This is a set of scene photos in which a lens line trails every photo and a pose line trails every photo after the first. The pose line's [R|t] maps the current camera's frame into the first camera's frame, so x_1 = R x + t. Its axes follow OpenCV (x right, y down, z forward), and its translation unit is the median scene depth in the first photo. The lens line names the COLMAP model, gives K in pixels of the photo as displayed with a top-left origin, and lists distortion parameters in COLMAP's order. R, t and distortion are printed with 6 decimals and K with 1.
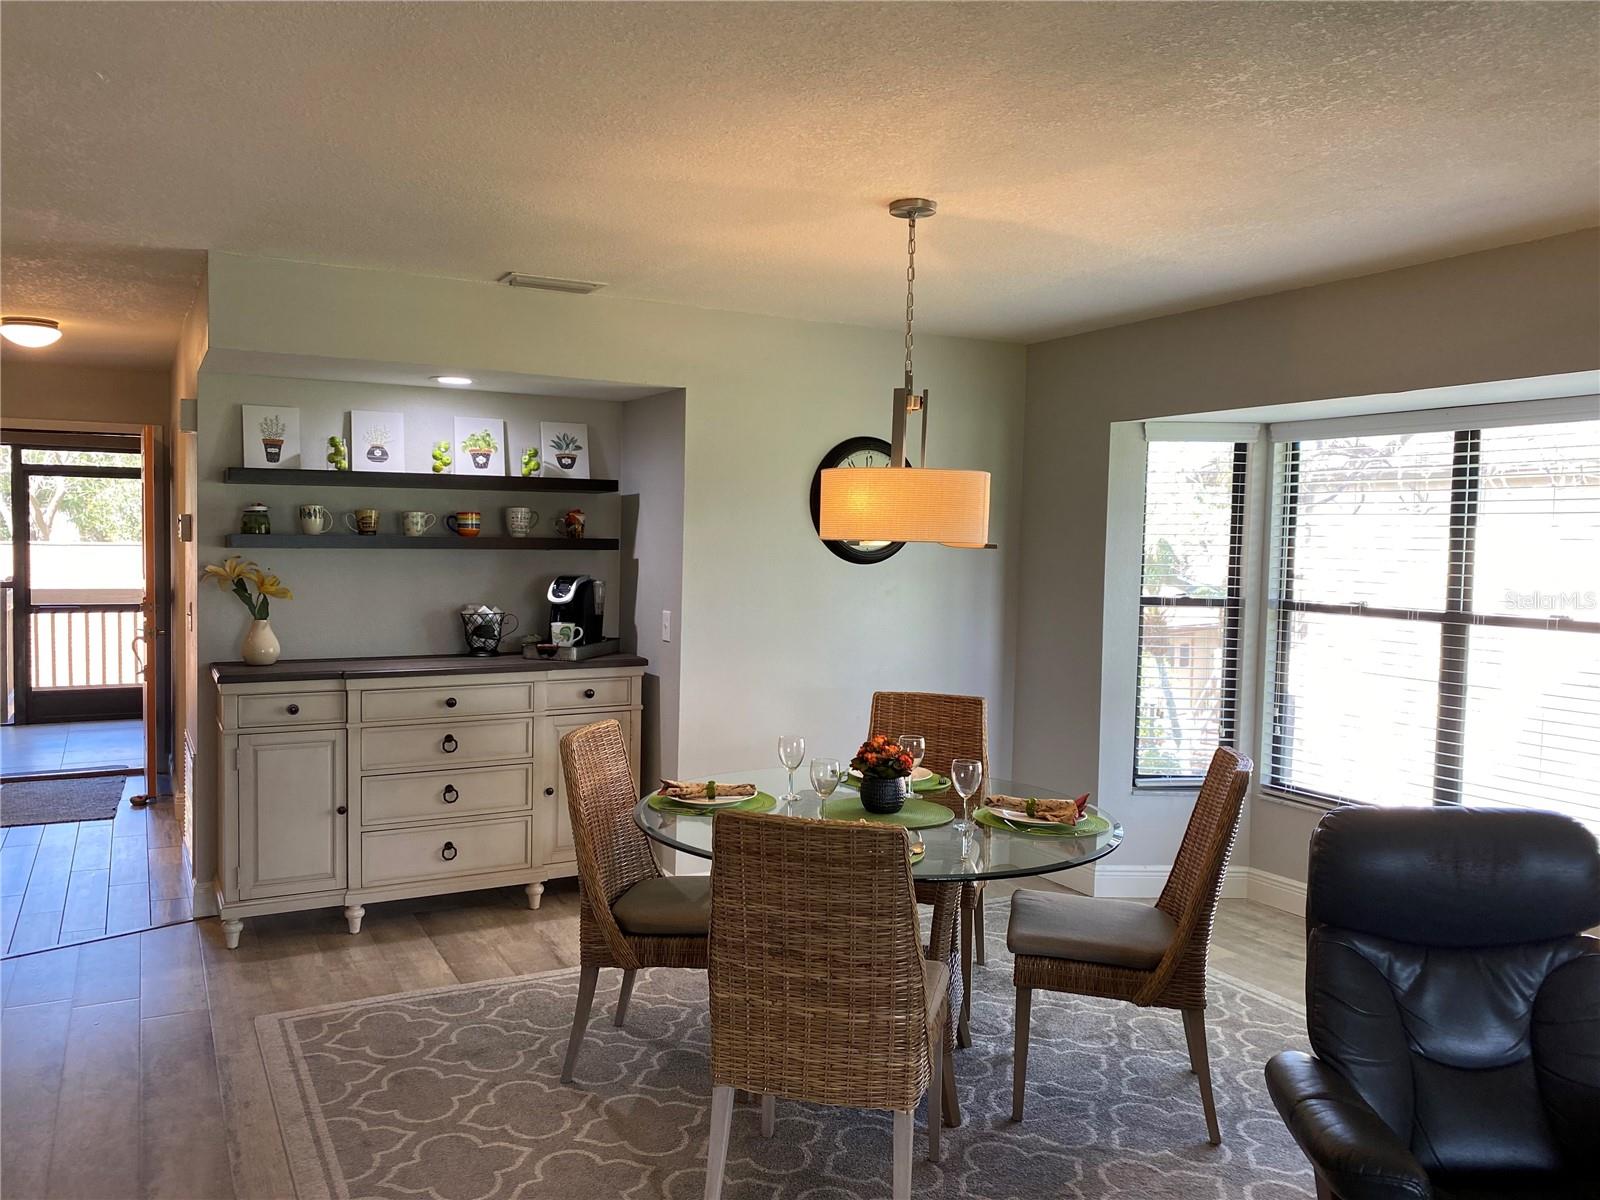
lens RADIAL K [[1210.5, 0, 802.7], [0, 1210.5, 602.1], [0, 0, 1]] dist [0.028415, -0.027514]
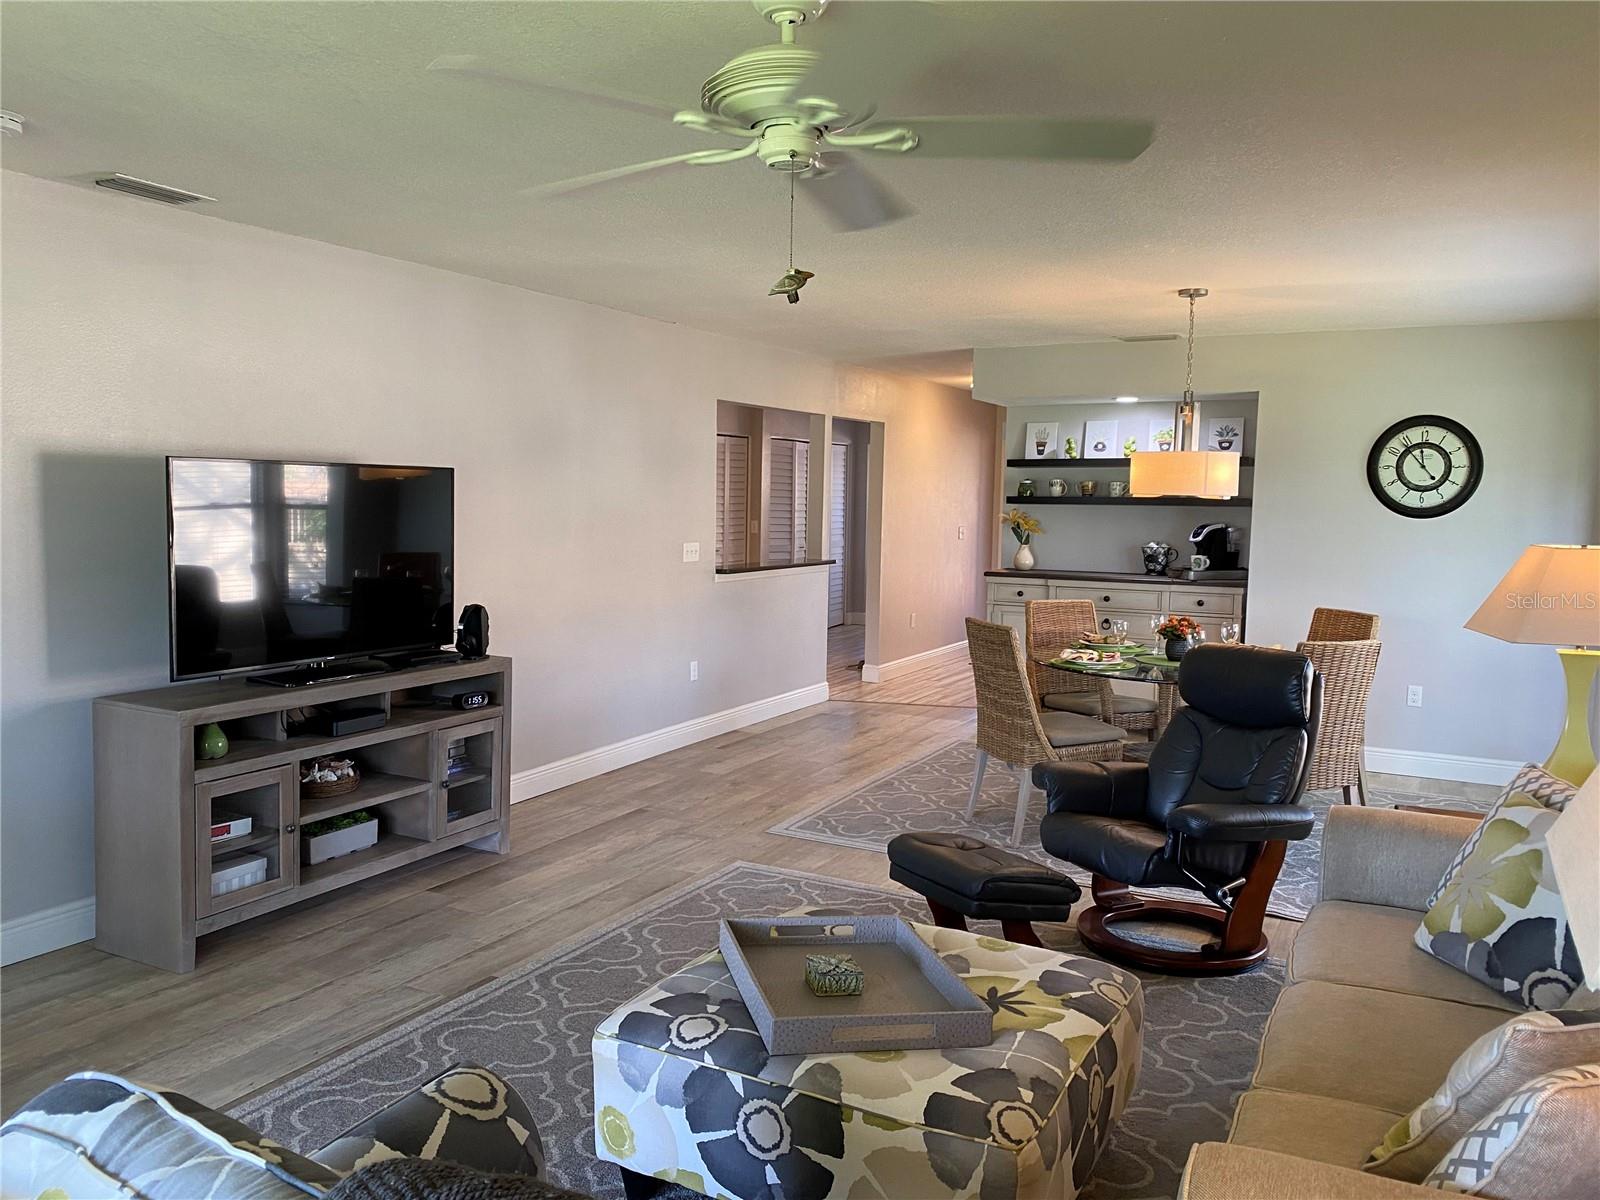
lens RADIAL K [[1210.5, 0, 798.6], [0, 1210.5, 600.1], [0, 0, 1]] dist [0.028415, -0.027514]
pose [[0.564011, 0.060915, -0.823517, 0.799833], [-0.048471, 0.997998, 0.040625, 0.037632], [0.824344, 0.017004, 0.565834, -0.257473]]
